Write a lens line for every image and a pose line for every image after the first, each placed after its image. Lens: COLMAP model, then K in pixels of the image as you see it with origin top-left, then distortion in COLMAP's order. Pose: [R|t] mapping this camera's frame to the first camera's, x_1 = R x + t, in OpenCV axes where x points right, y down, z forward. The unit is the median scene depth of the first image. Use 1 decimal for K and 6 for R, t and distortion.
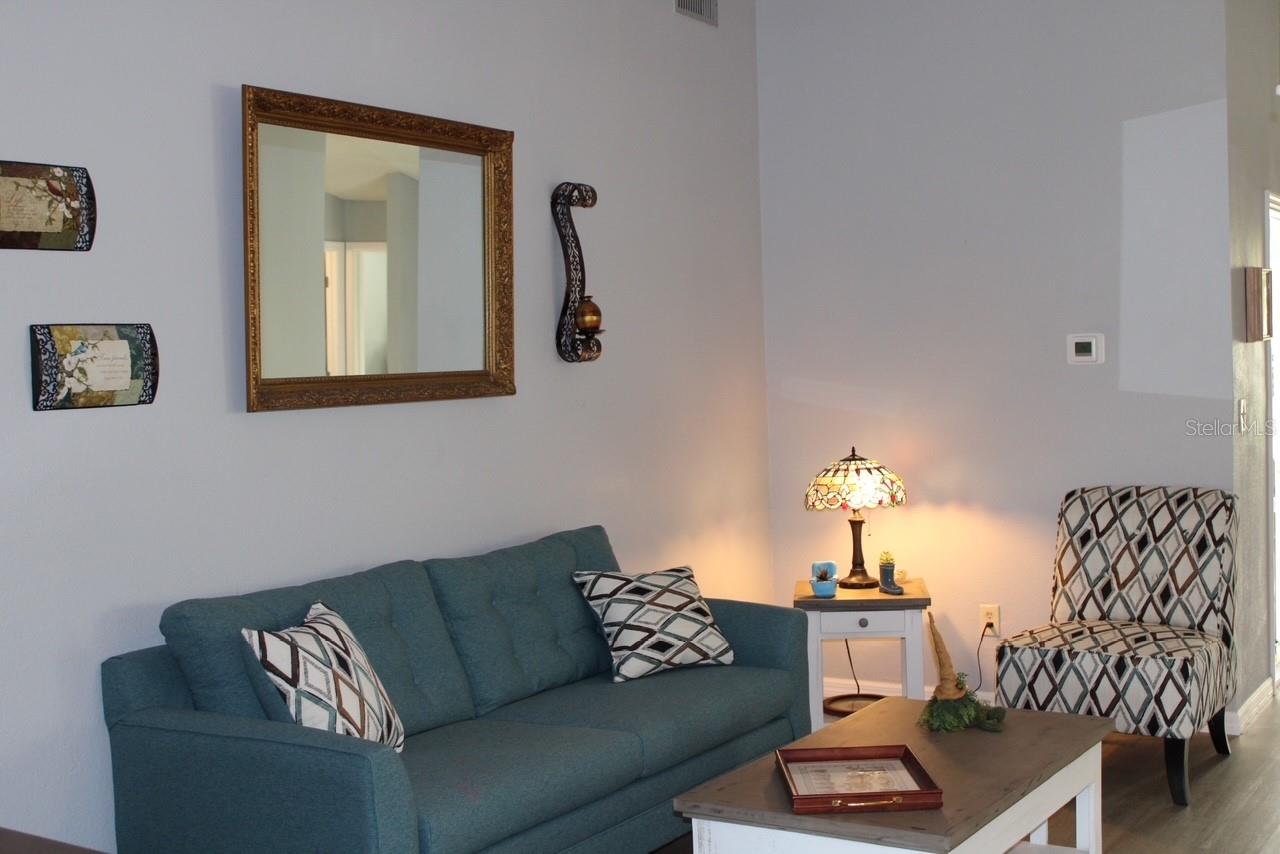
lens RADIAL K [[1586.2, 0, 640.0], [0, 1586.2, 427.0], [0, 0, 1]] dist [-0.150091, 0.389424]
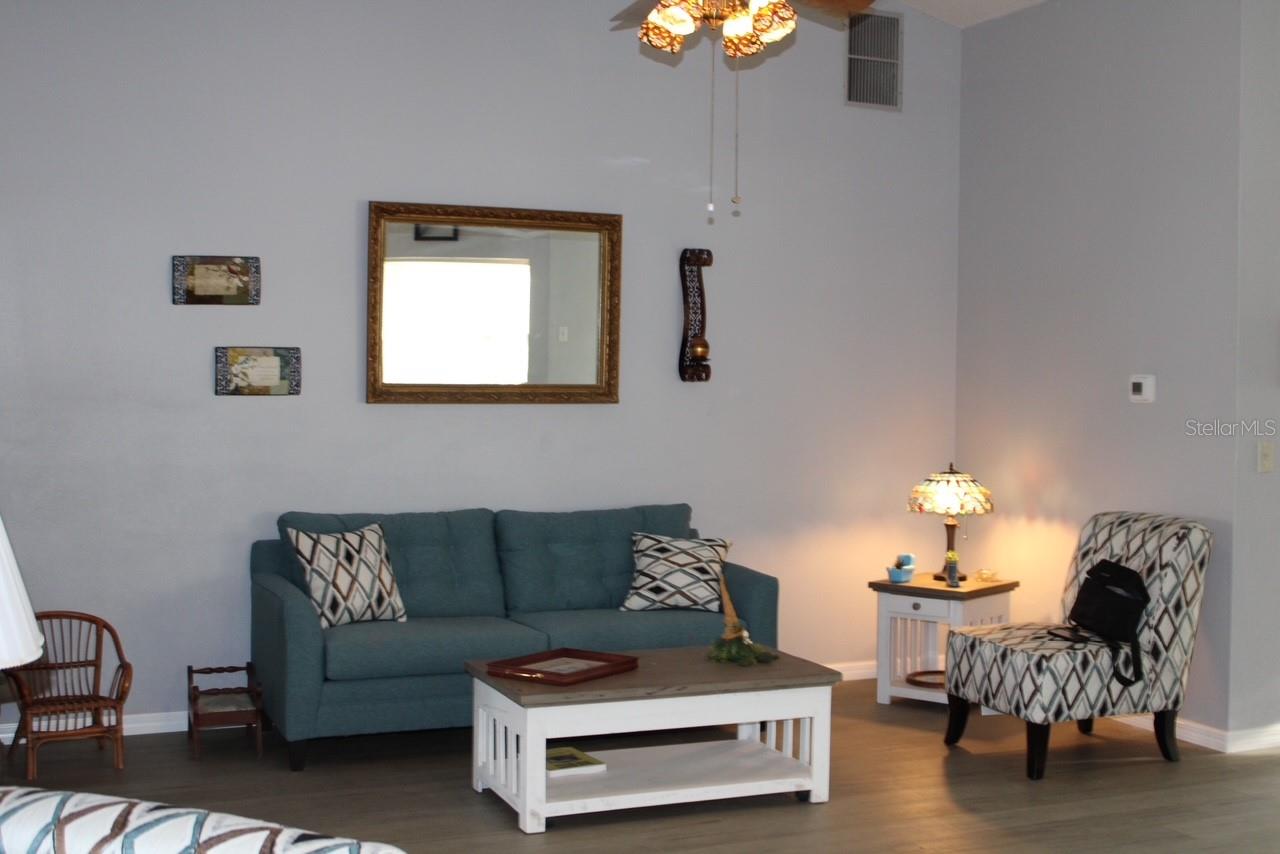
lens RADIAL K [[1586.2, 0, 640.0], [0, 1586.2, 427.0], [0, 0, 1]] dist [-0.150091, 0.389424]
pose [[0.815988, 0.055933, -0.575357, 0.780625], [-0.059141, 0.998163, 0.013161, -0.019920], [0.575036, 0.023288, 0.817797, -0.137542]]
